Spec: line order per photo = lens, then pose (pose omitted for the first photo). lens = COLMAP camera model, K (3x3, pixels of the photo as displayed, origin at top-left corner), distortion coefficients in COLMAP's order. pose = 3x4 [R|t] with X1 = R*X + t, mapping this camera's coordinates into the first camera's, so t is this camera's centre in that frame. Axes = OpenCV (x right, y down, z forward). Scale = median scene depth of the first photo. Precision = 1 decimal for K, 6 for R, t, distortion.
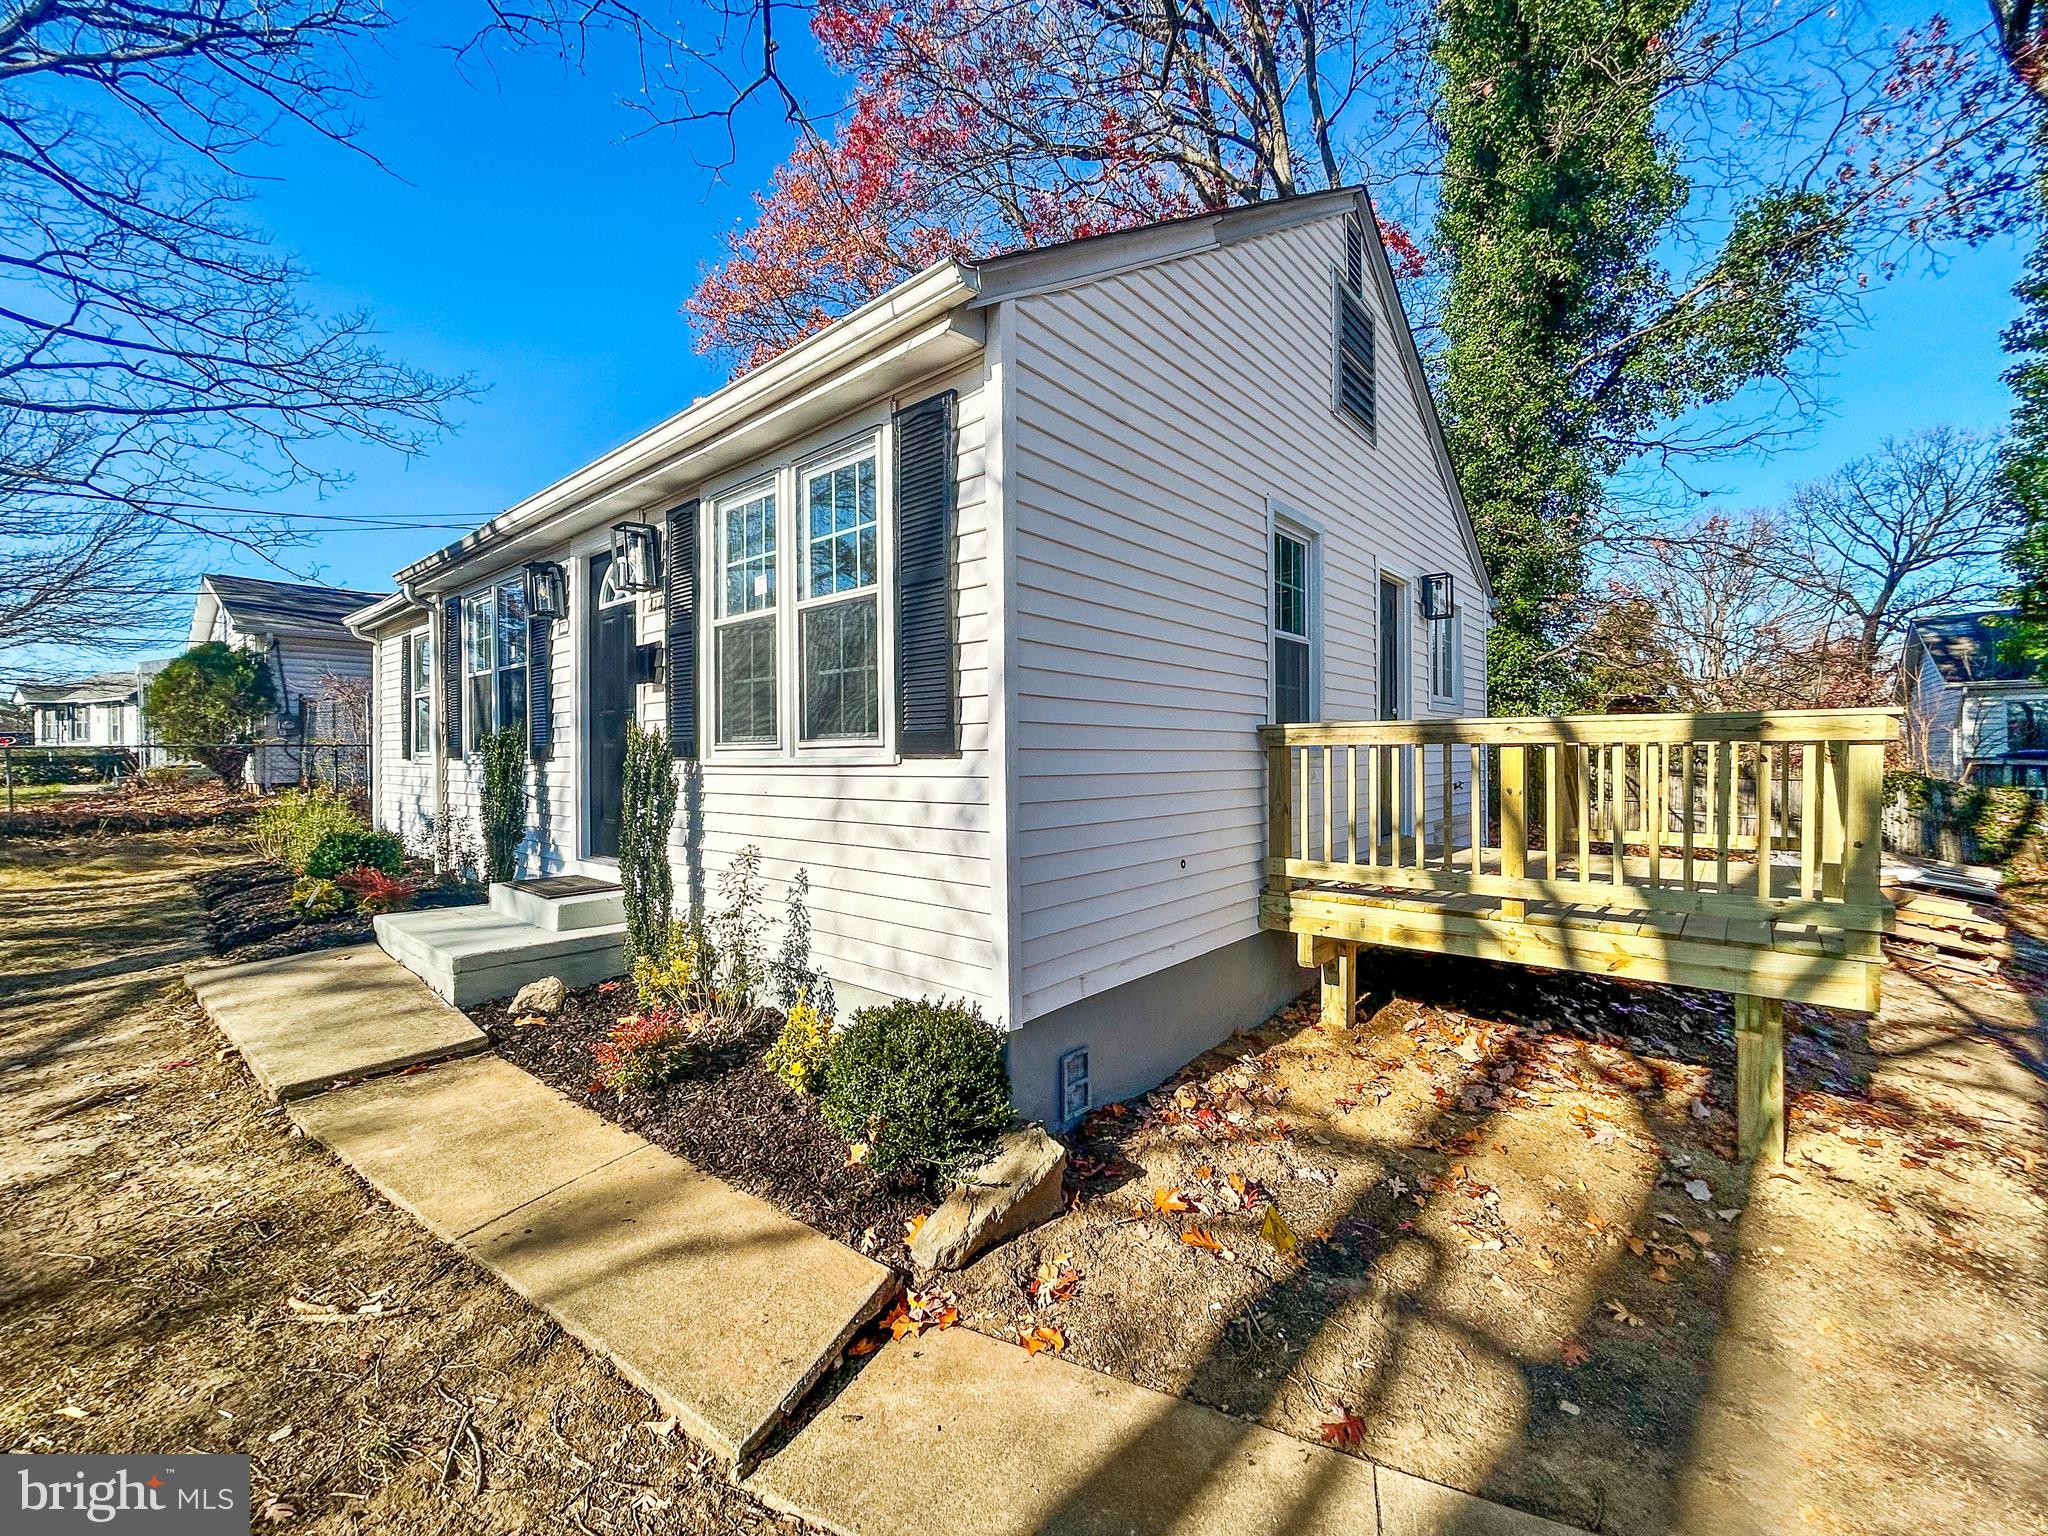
lens RADIAL K [[827.3, 0, 1023.8], [0, 827.3, 766.5], [0, 0, 1]] dist [-0.001250, -0.000140]
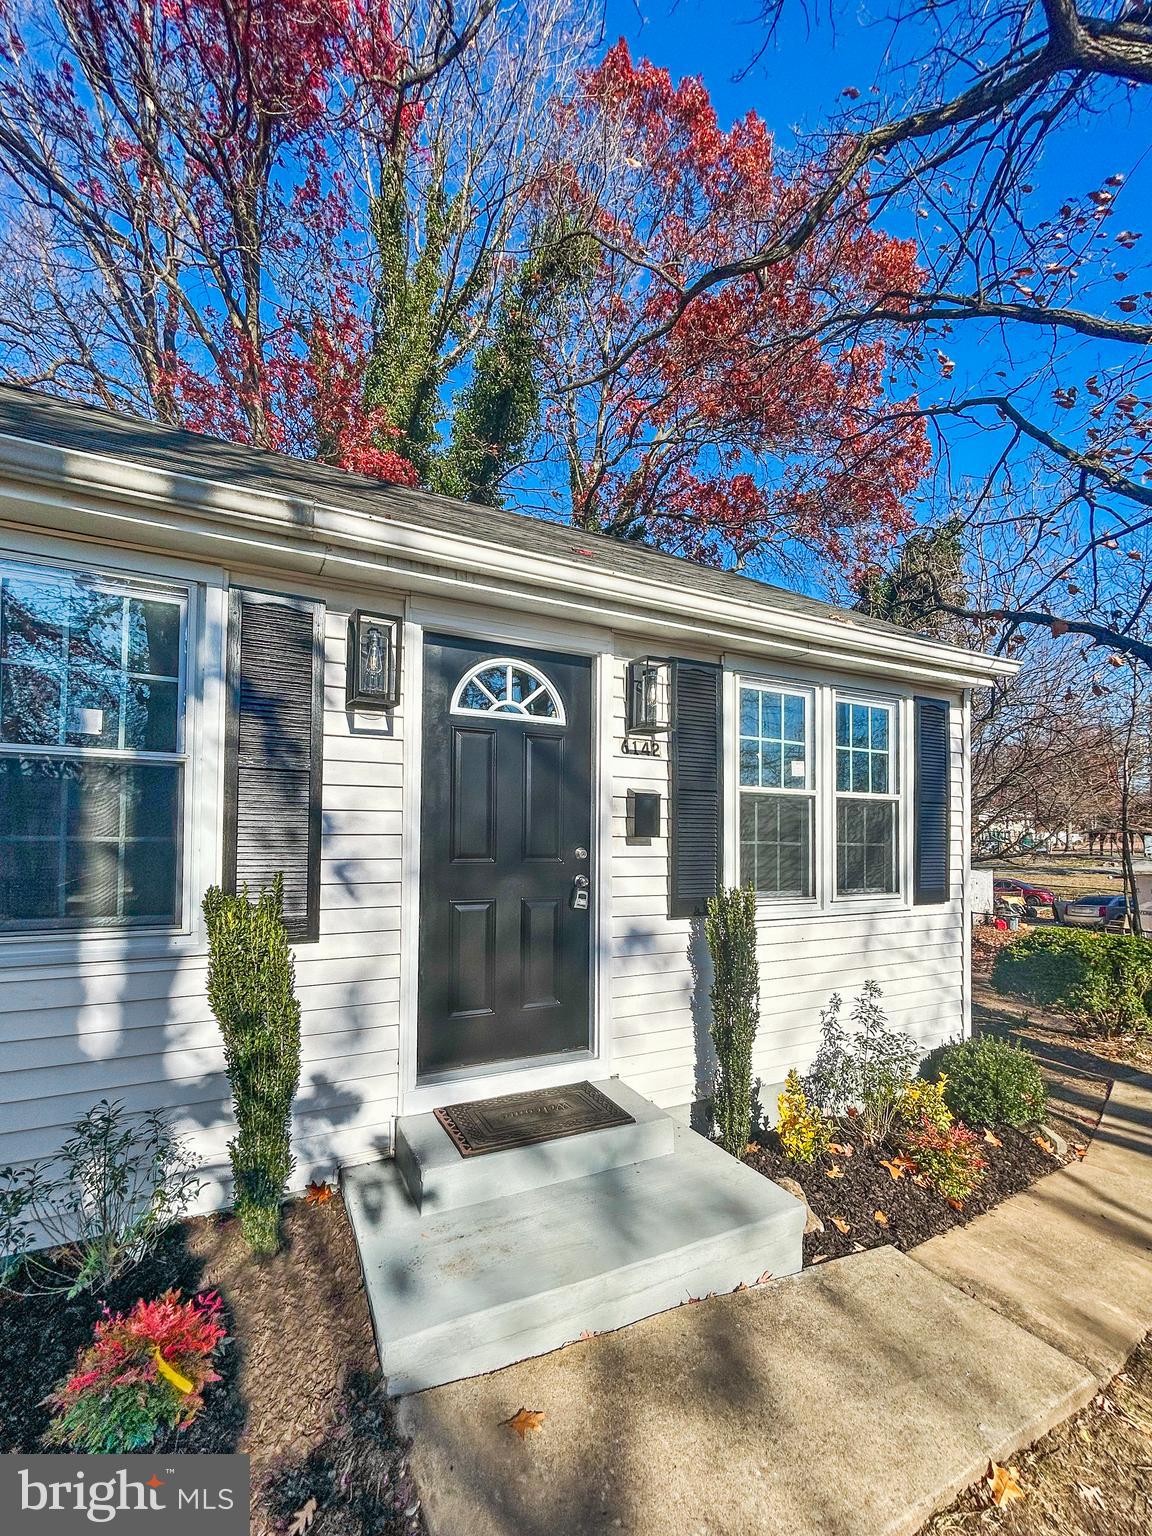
lens RADIAL K [[645.1, 0, 575.7], [0, 645.1, 826.5], [0, 0, 1]] dist [-0.008413, -0.000189]
pose [[0.395113, 0.027984, 0.918206, -1.443144], [-0.000180, 0.999538, -0.030385, -0.115377], [-0.918633, 0.011840, 0.394935, 1.014846]]
